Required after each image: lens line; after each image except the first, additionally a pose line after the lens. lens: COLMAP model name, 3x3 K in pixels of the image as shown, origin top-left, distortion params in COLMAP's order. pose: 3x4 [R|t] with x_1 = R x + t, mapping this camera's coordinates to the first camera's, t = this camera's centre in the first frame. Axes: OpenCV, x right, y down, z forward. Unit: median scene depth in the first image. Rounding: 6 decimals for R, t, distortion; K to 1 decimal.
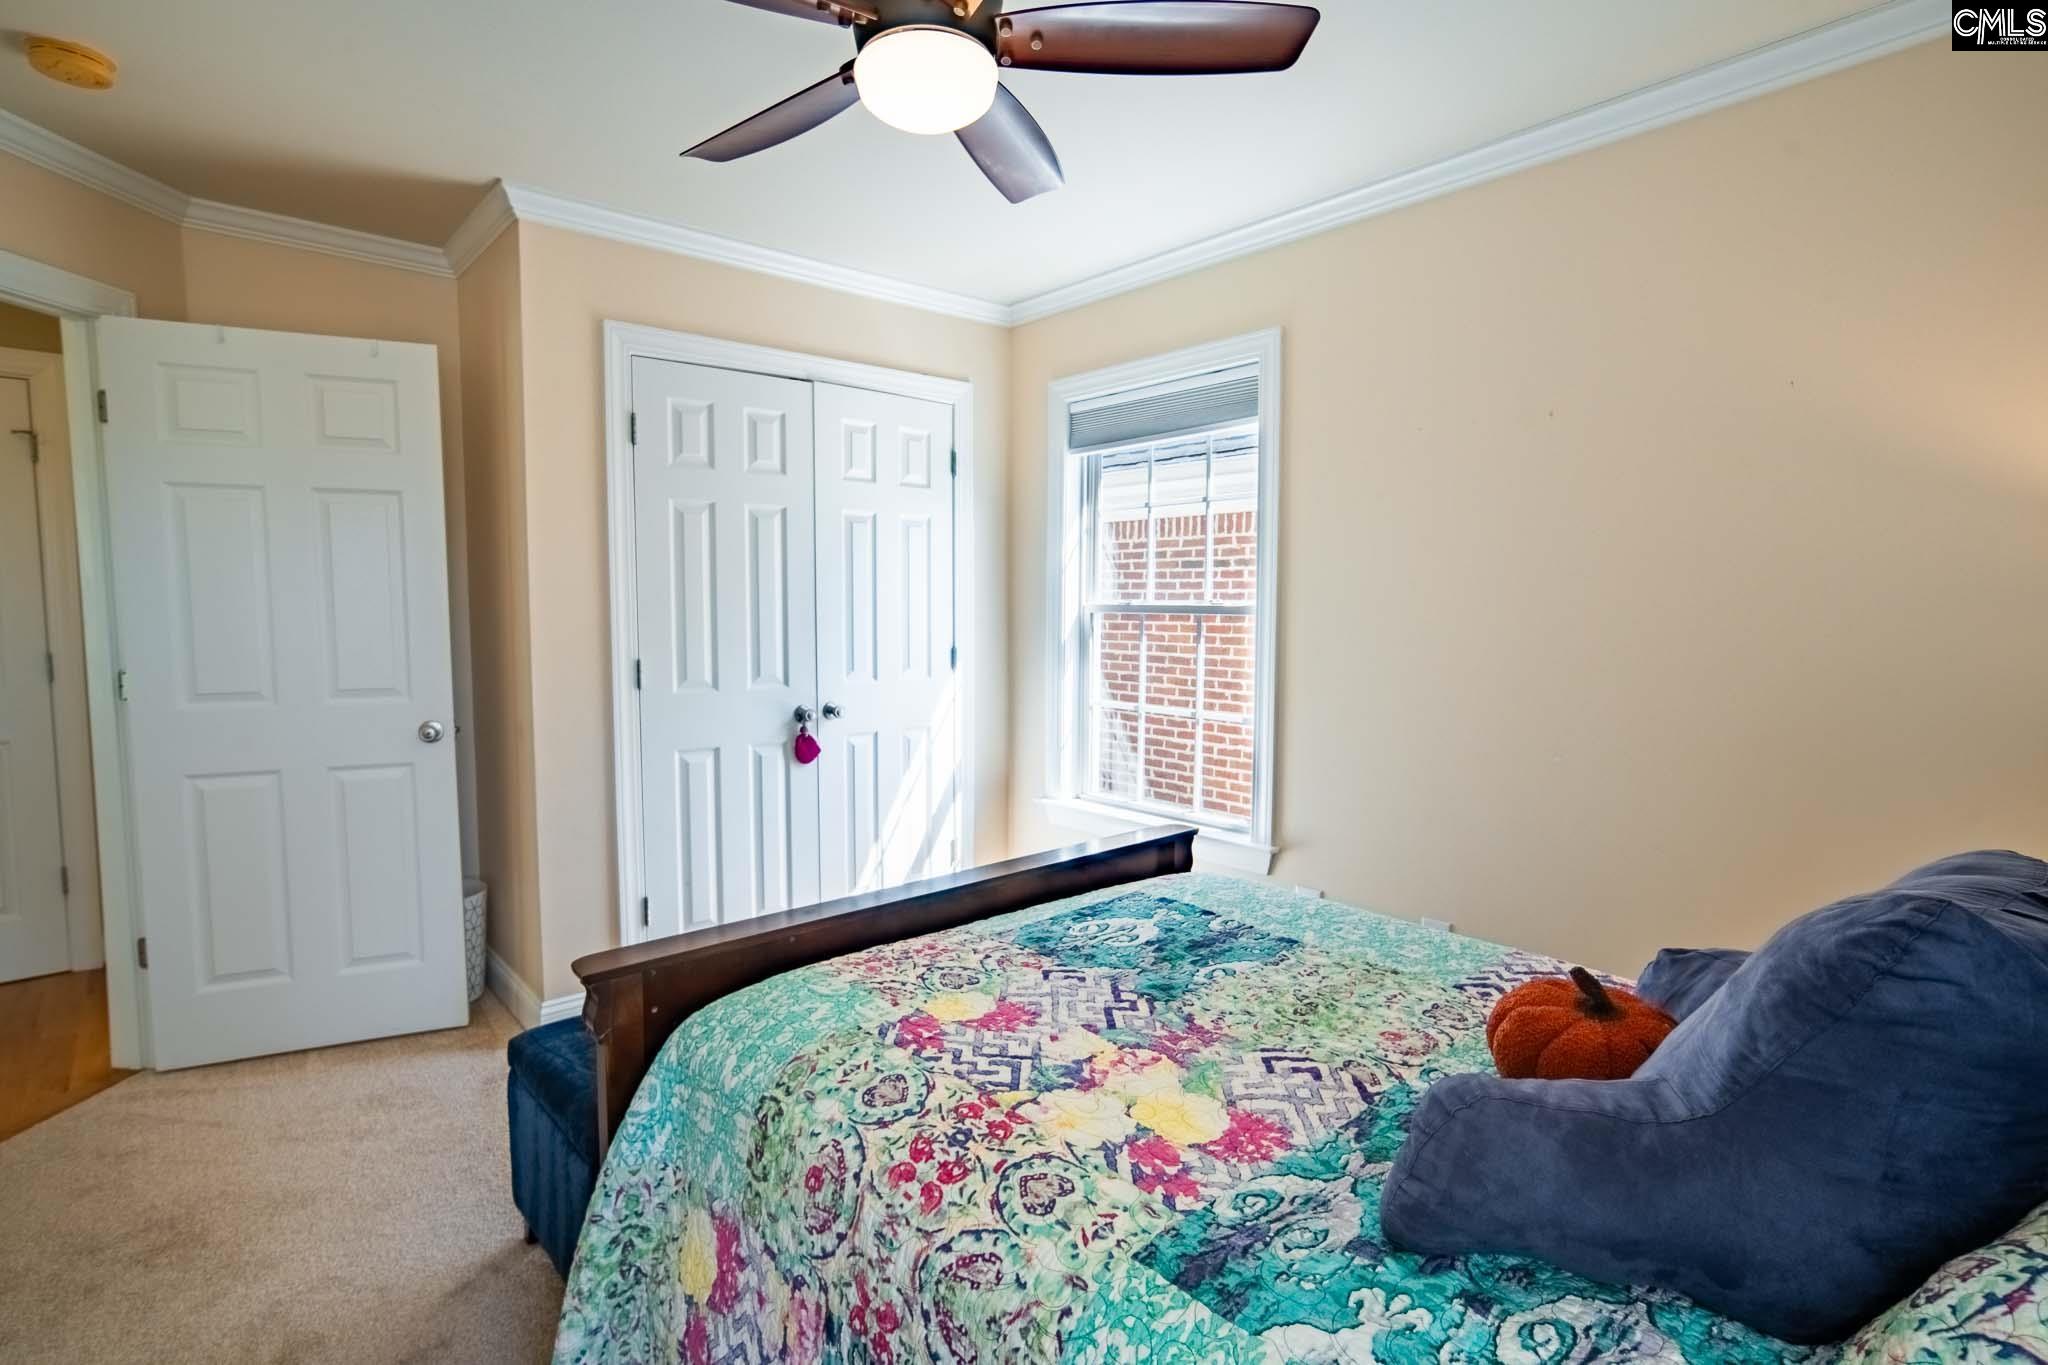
lens RADIAL K [[985.9, 0, 1013.6], [0, 985.9, 678.9], [0, 0, 1]] dist [-0.021478, 0.016724]
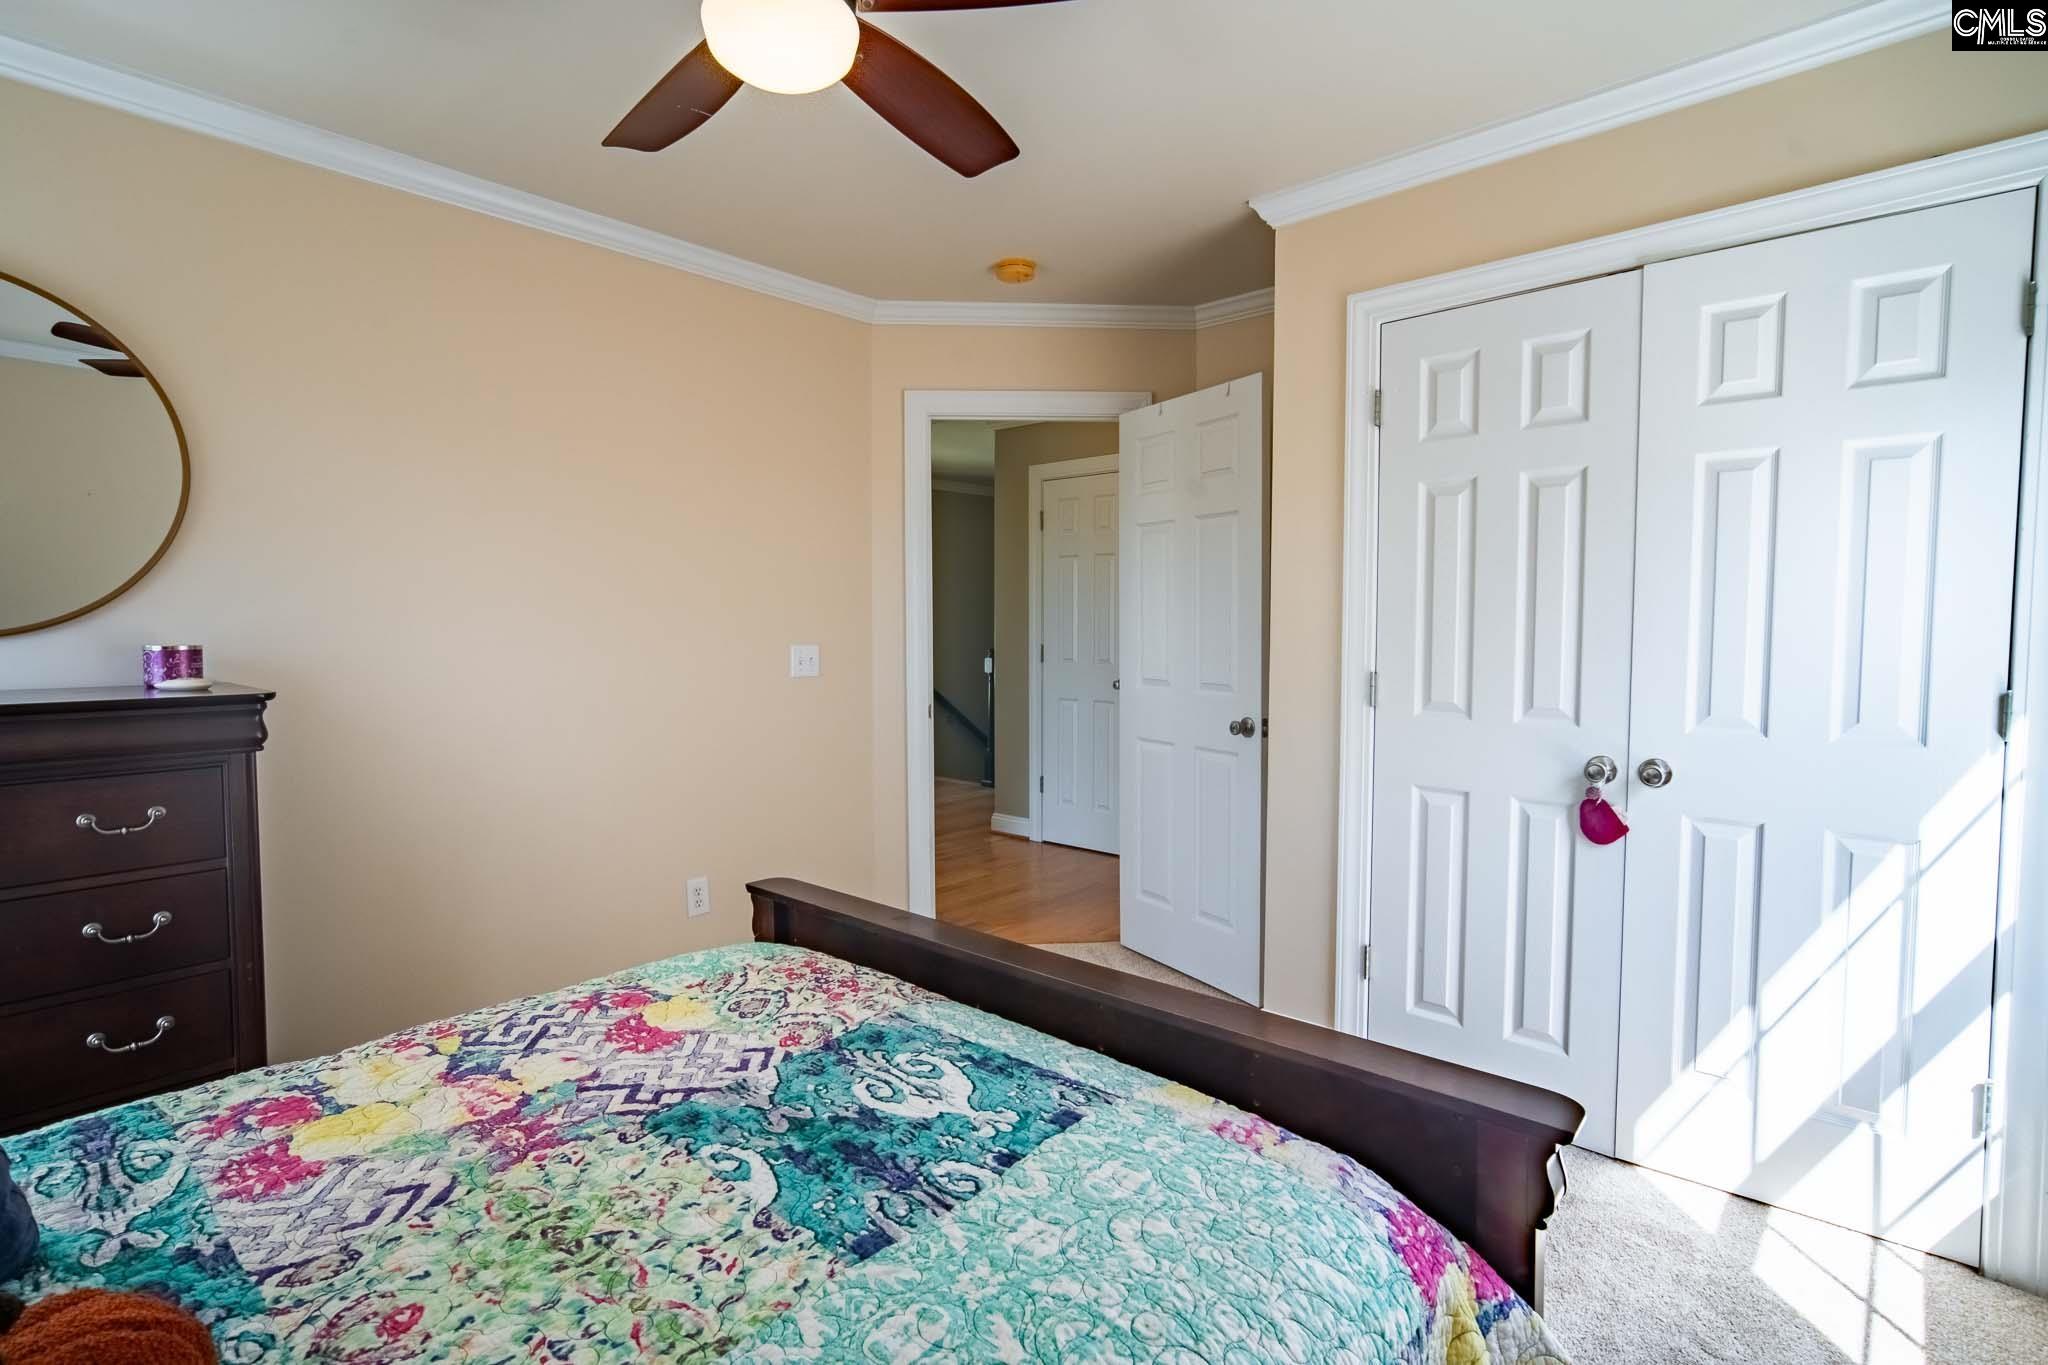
lens RADIAL K [[985.9, 0, 1013.6], [0, 985.9, 678.9], [0, 0, 1]] dist [-0.021478, 0.016724]
pose [[0.126613, 0.058671, -0.990215, 0.798903], [-0.074419, 0.995998, 0.049499, -0.059333], [0.989157, 0.067423, 0.130473, 1.015323]]
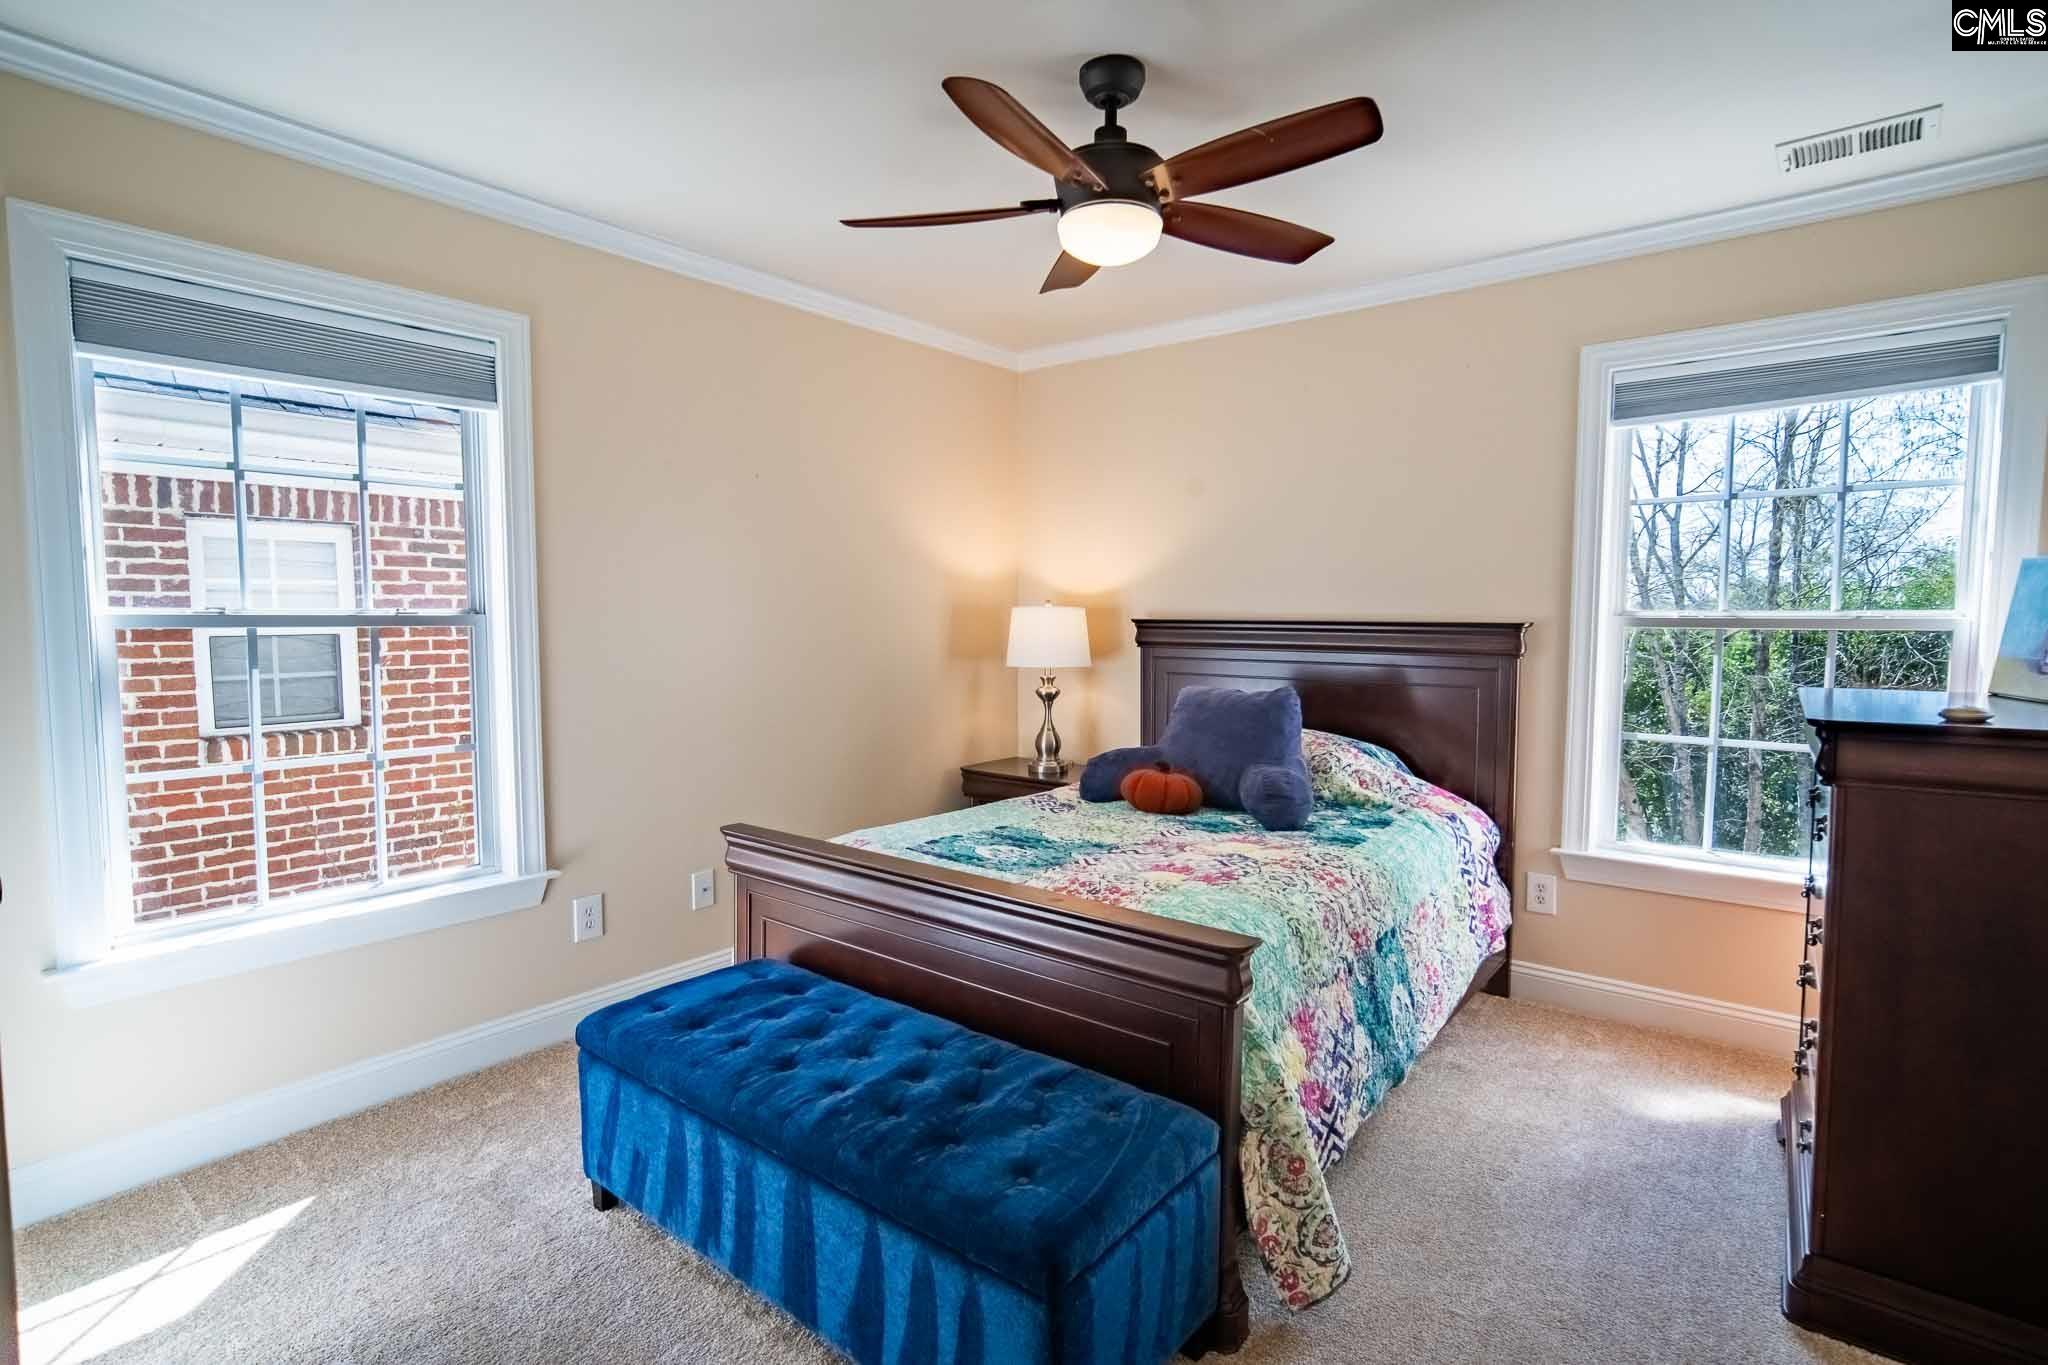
lens RADIAL K [[985.9, 0, 1013.6], [0, 985.9, 678.9], [0, 0, 1]] dist [-0.021478, 0.016724]
pose [[-0.172741, -0.066509, 0.982719, -1.302653], [0.067226, 0.994595, 0.079129, -0.097313], [-0.982671, 0.079733, -0.167336, 1.264781]]
